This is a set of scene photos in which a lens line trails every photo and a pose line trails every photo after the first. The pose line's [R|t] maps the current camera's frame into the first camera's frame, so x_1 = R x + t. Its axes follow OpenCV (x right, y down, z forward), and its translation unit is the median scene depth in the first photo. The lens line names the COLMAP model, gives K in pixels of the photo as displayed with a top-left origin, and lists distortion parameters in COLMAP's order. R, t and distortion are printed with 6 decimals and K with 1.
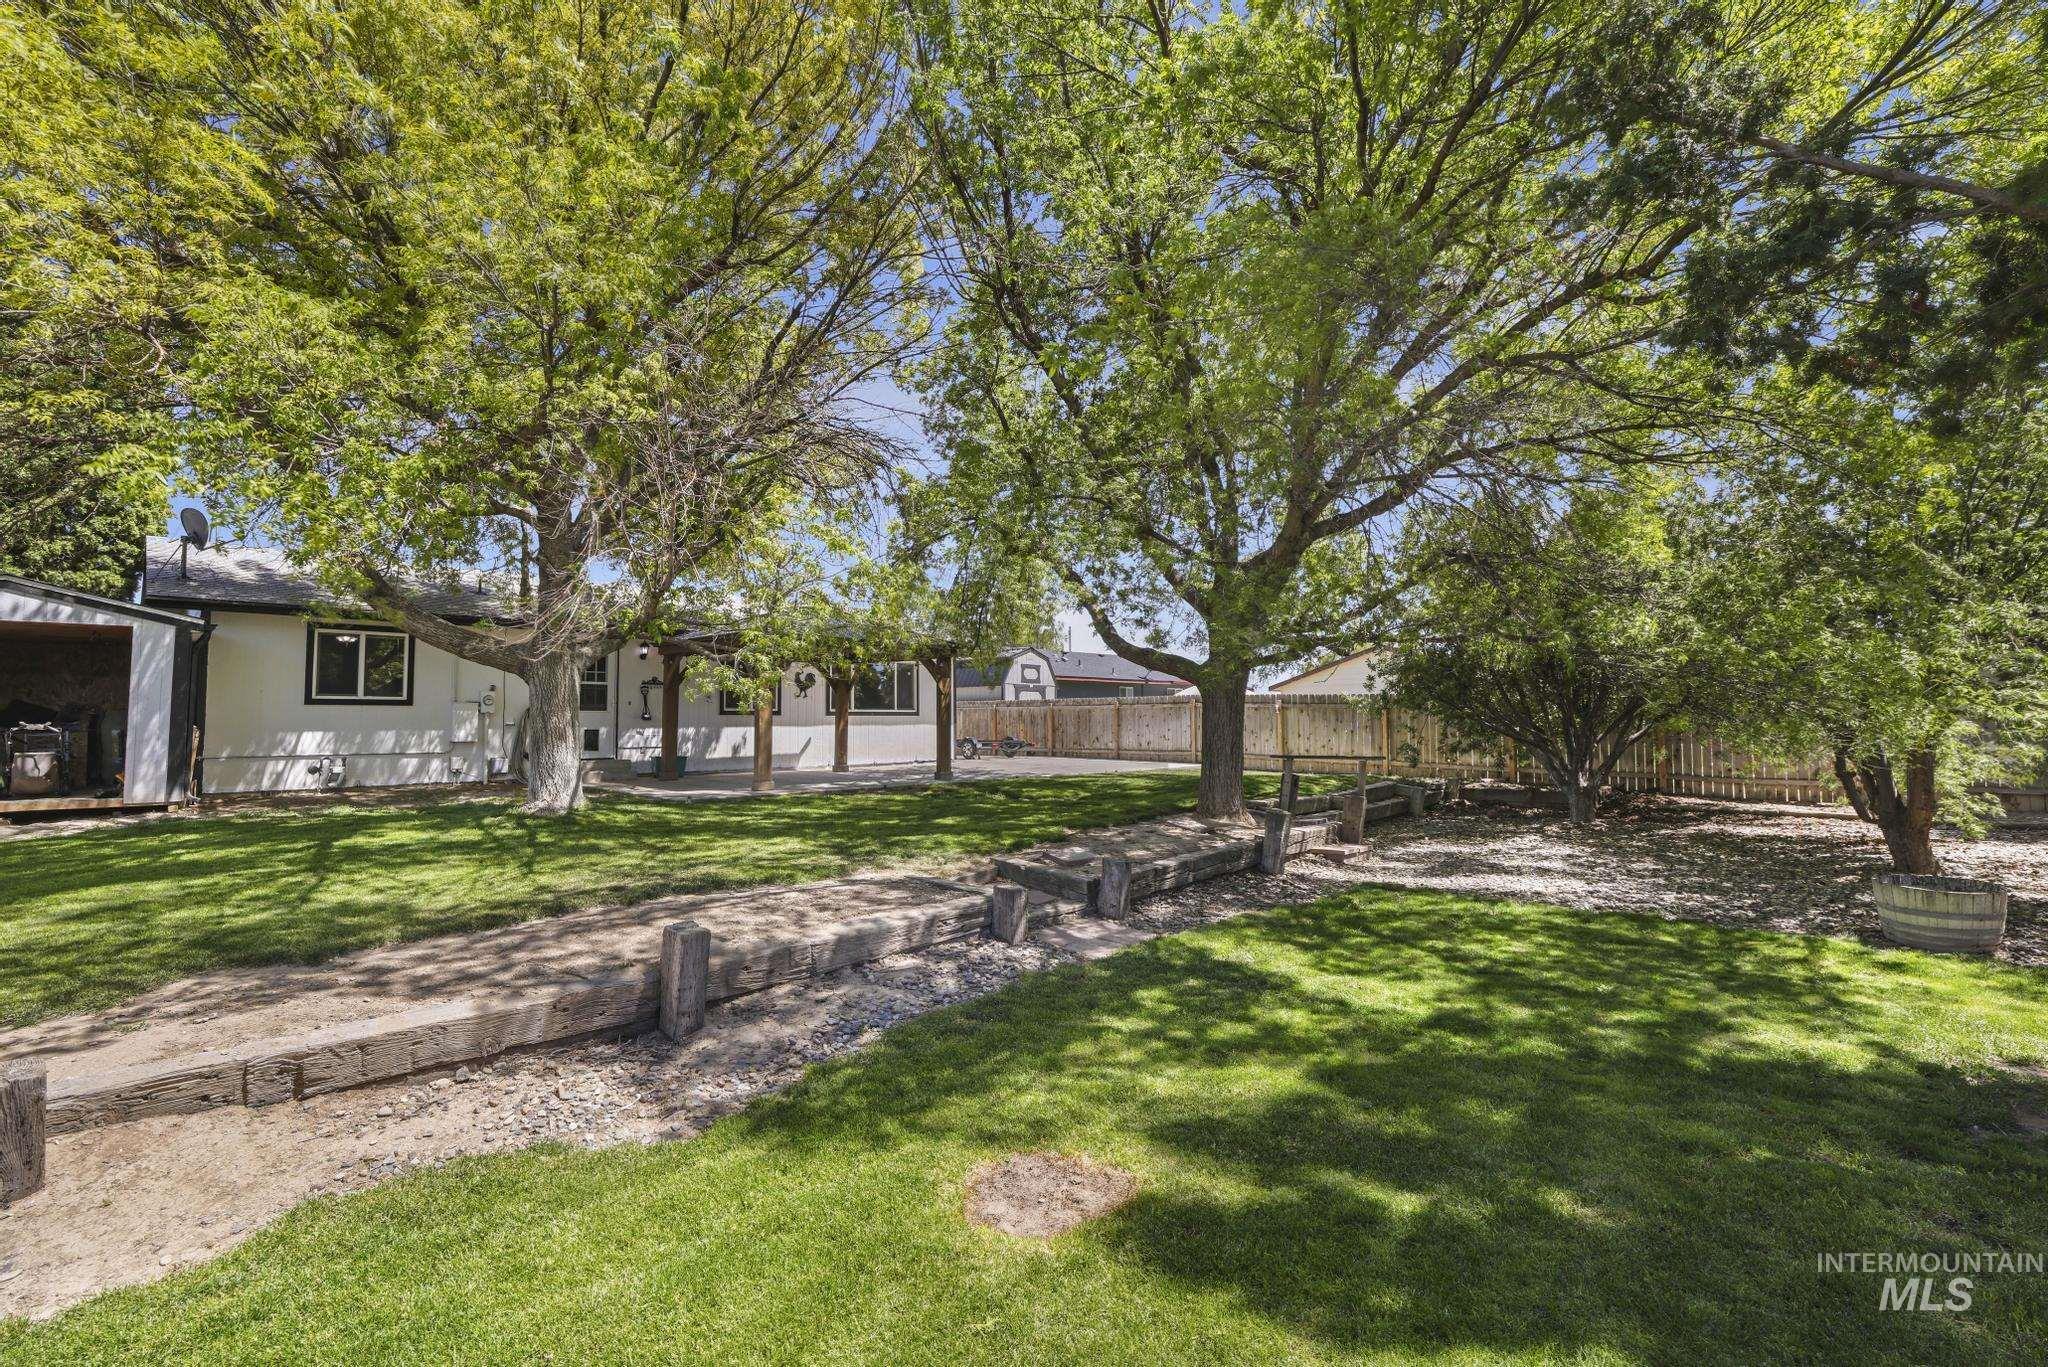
lens RADIAL K [[880.6, 0, 1024.0], [0, 880.6, 683.5], [0, 0, 1]] dist [-0.001997, -0.000025]
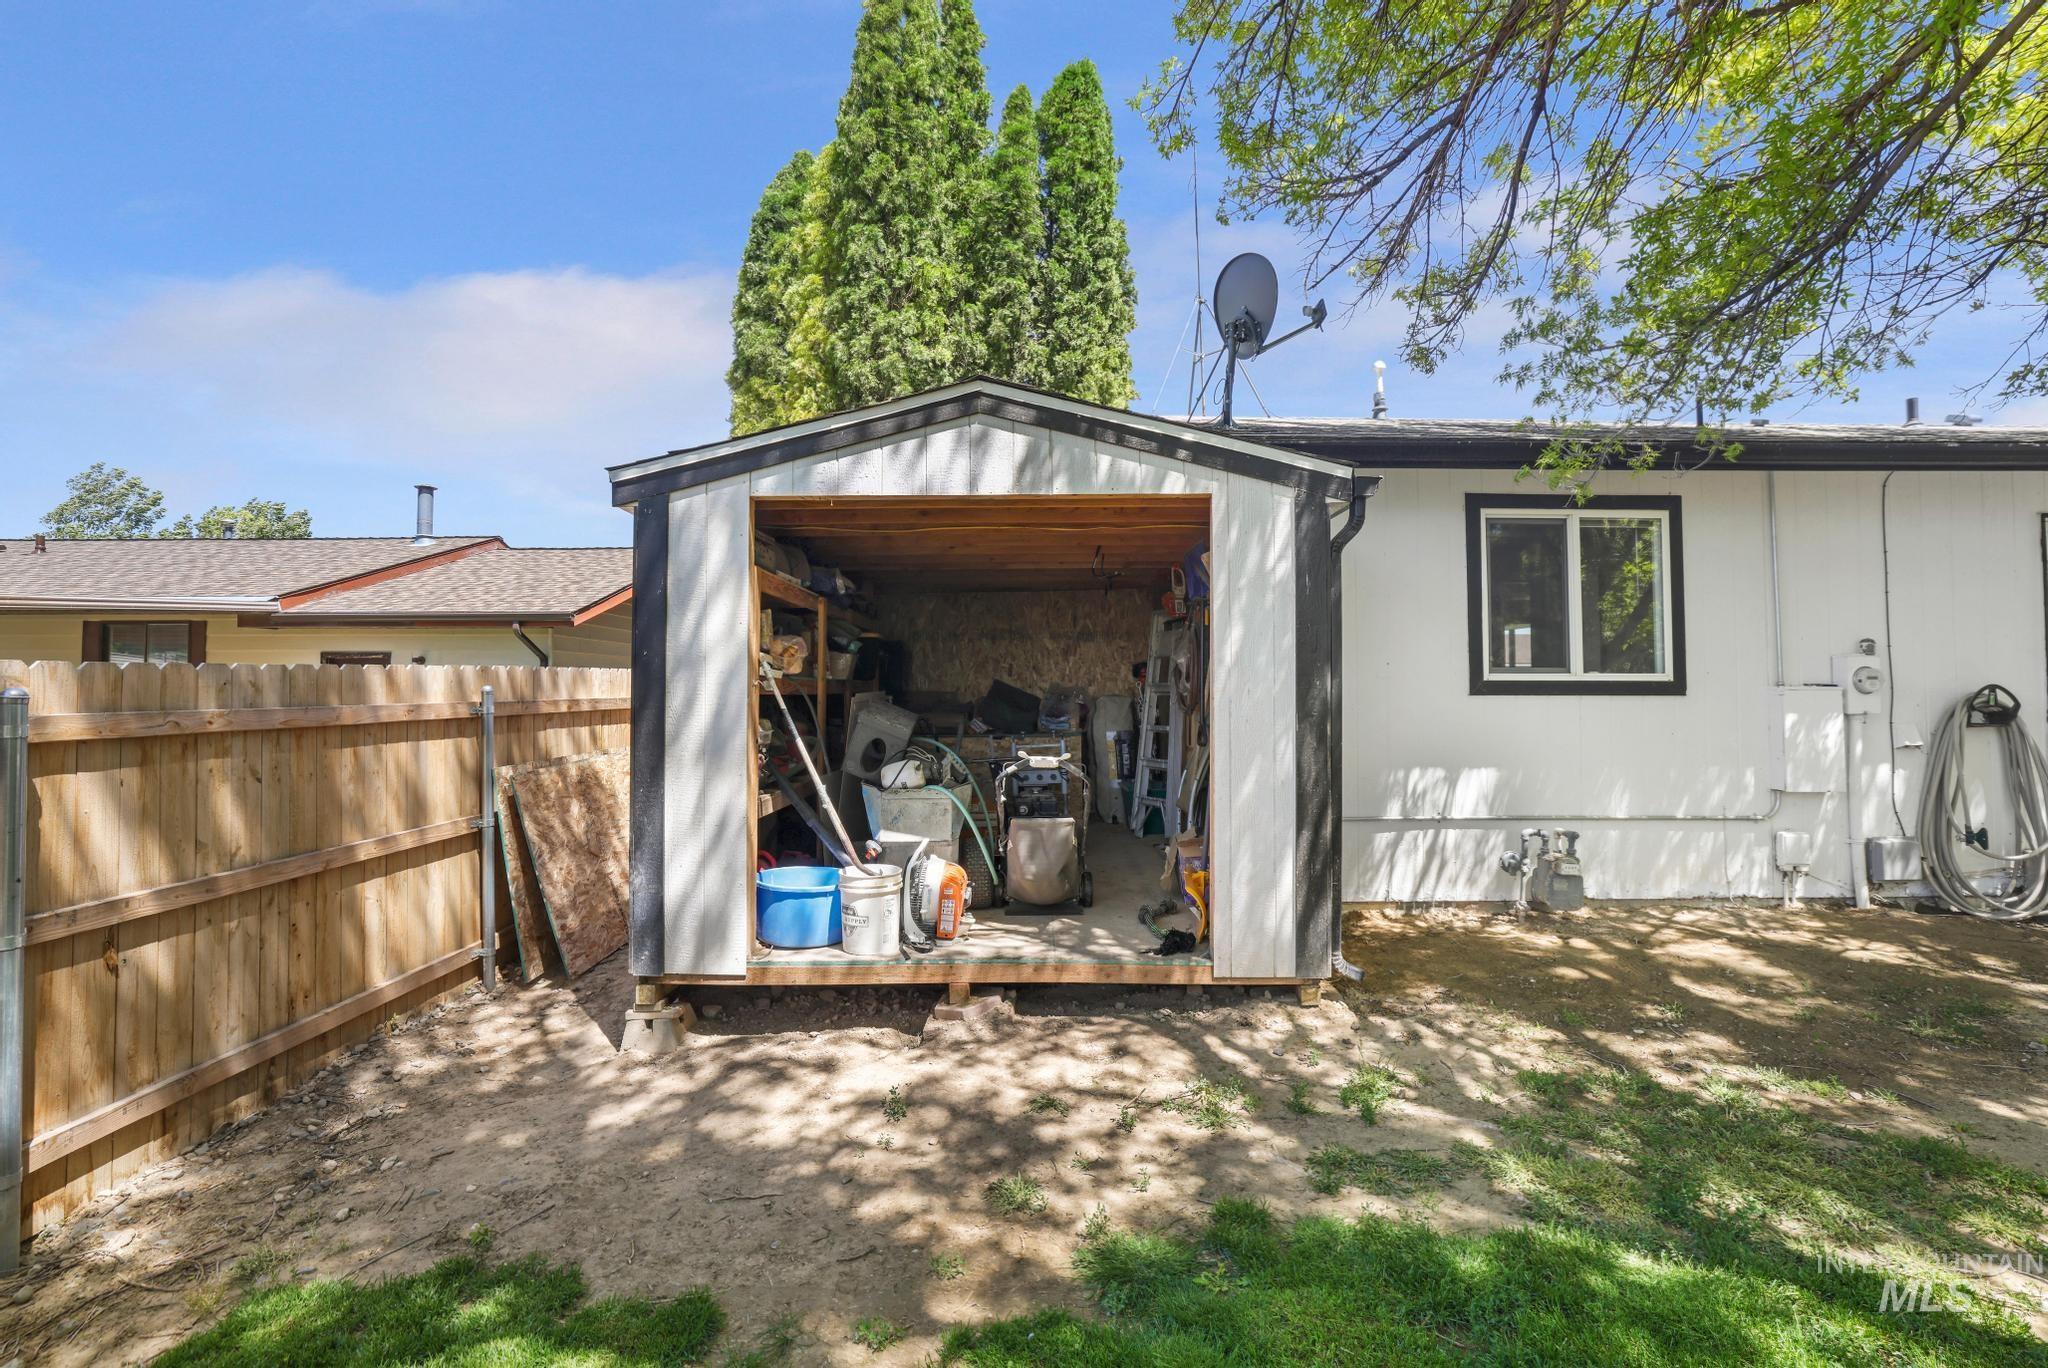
lens RADIAL K [[880.6, 0, 1024.0], [0, 880.6, 684.0], [0, 0, 1]] dist [-0.001997, -0.000025]
pose [[0.708500, 0.001731, -0.705709, -0.464982], [0.025698, 0.999270, 0.028251, 0.001406], [0.705243, -0.038151, 0.707938, 0.390102]]
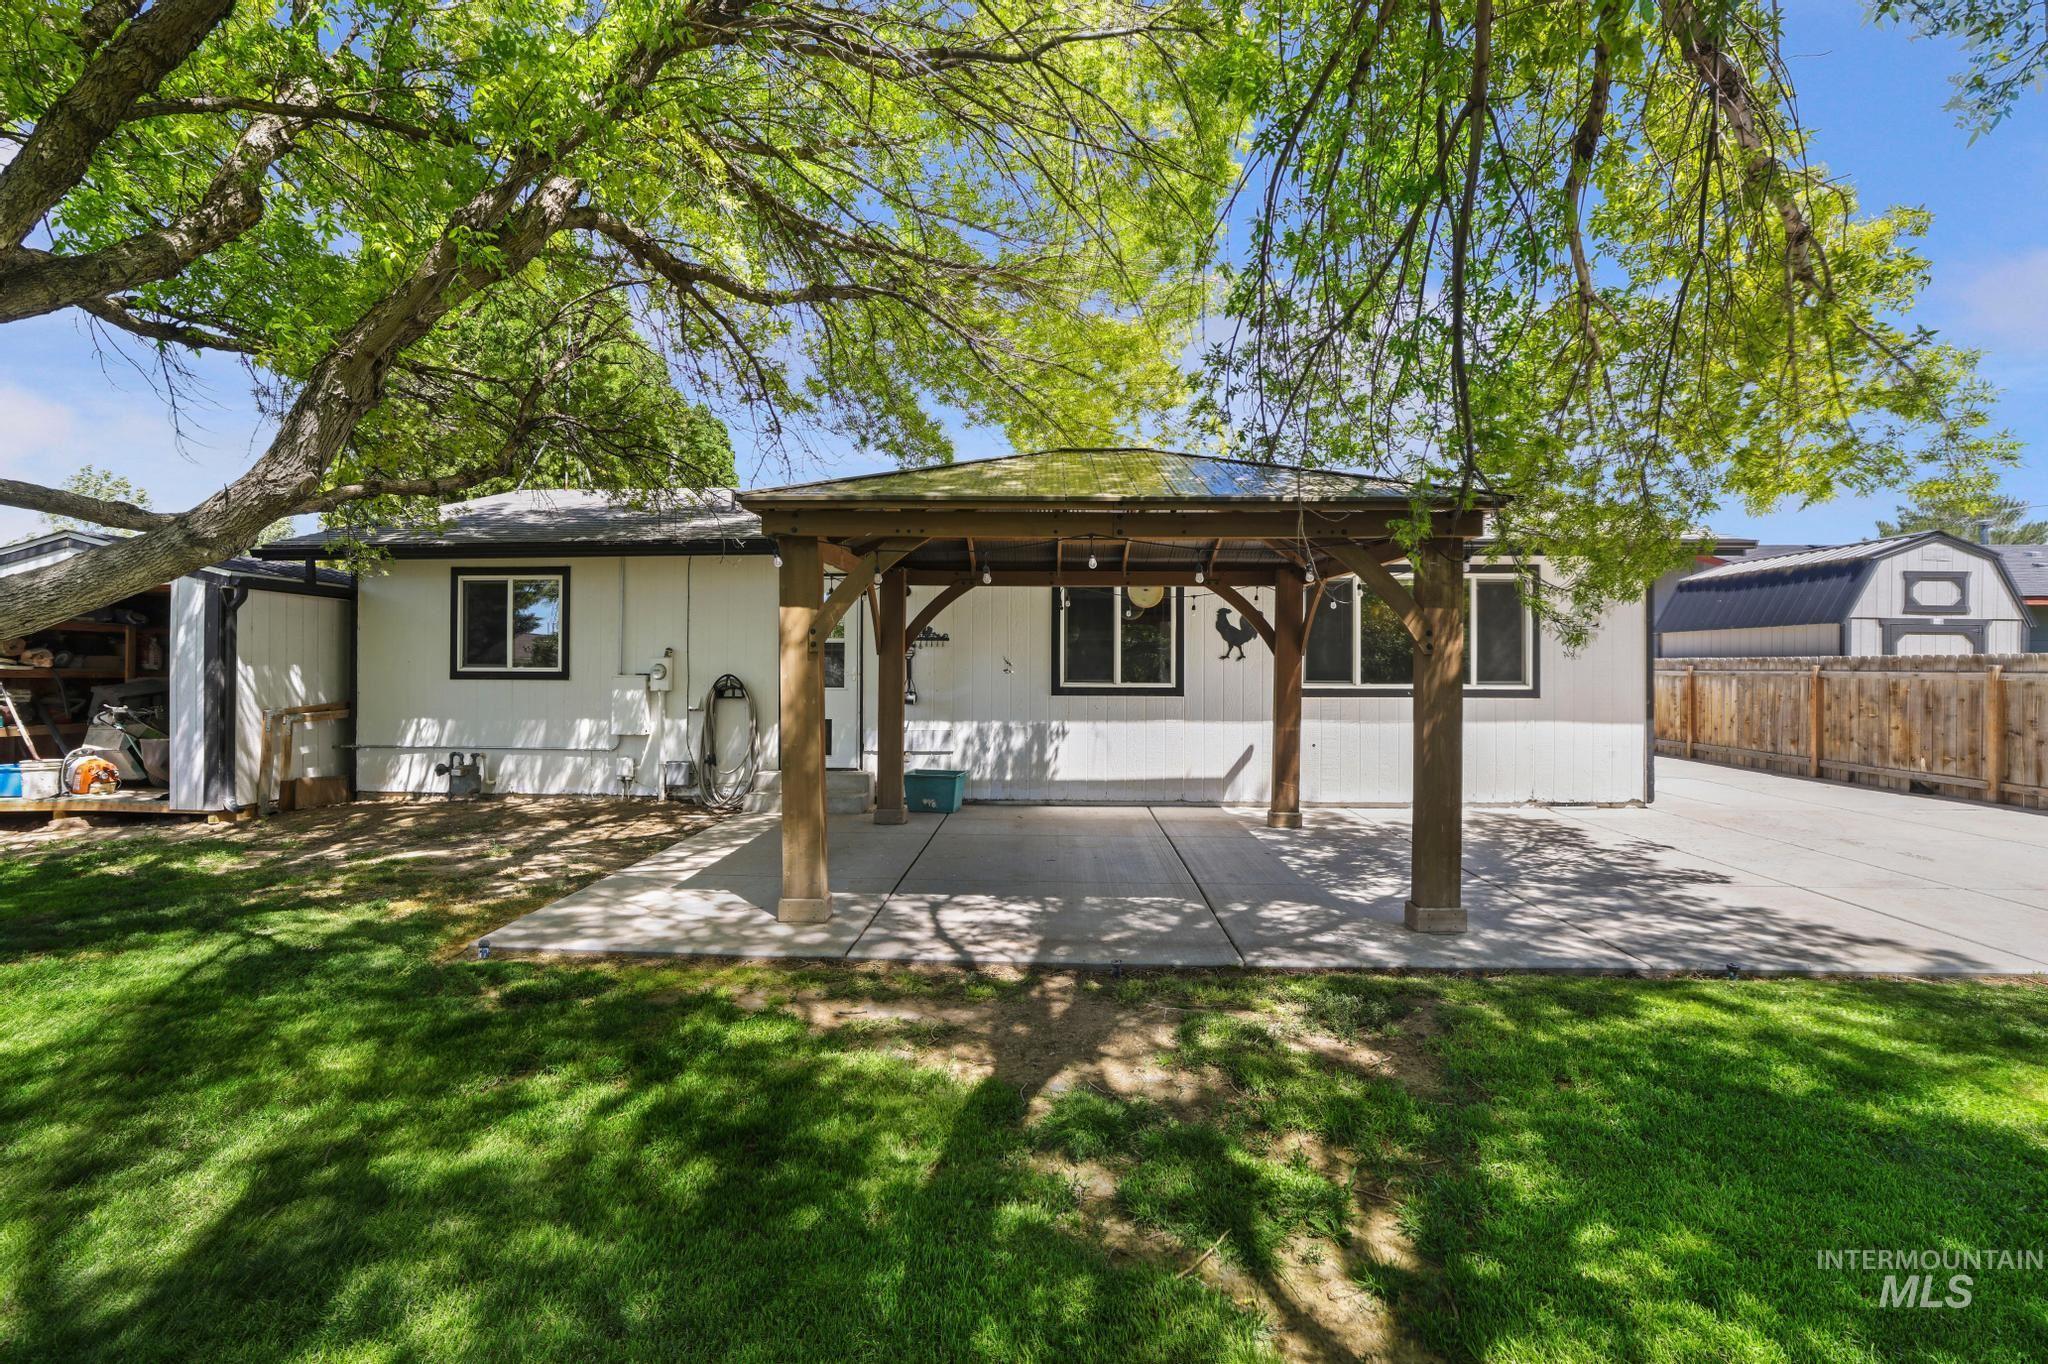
lens RADIAL K [[876.1, 0, 1024.0], [0, 876.1, 682.0], [0, 0, 1]] dist [-0.018556, -0.000237]
pose [[0.670357, 0.013829, -0.741910, 0.030491], [0.024800, 0.998850, 0.041027, 0.005837], [0.741624, -0.045902, 0.669243, 0.599082]]
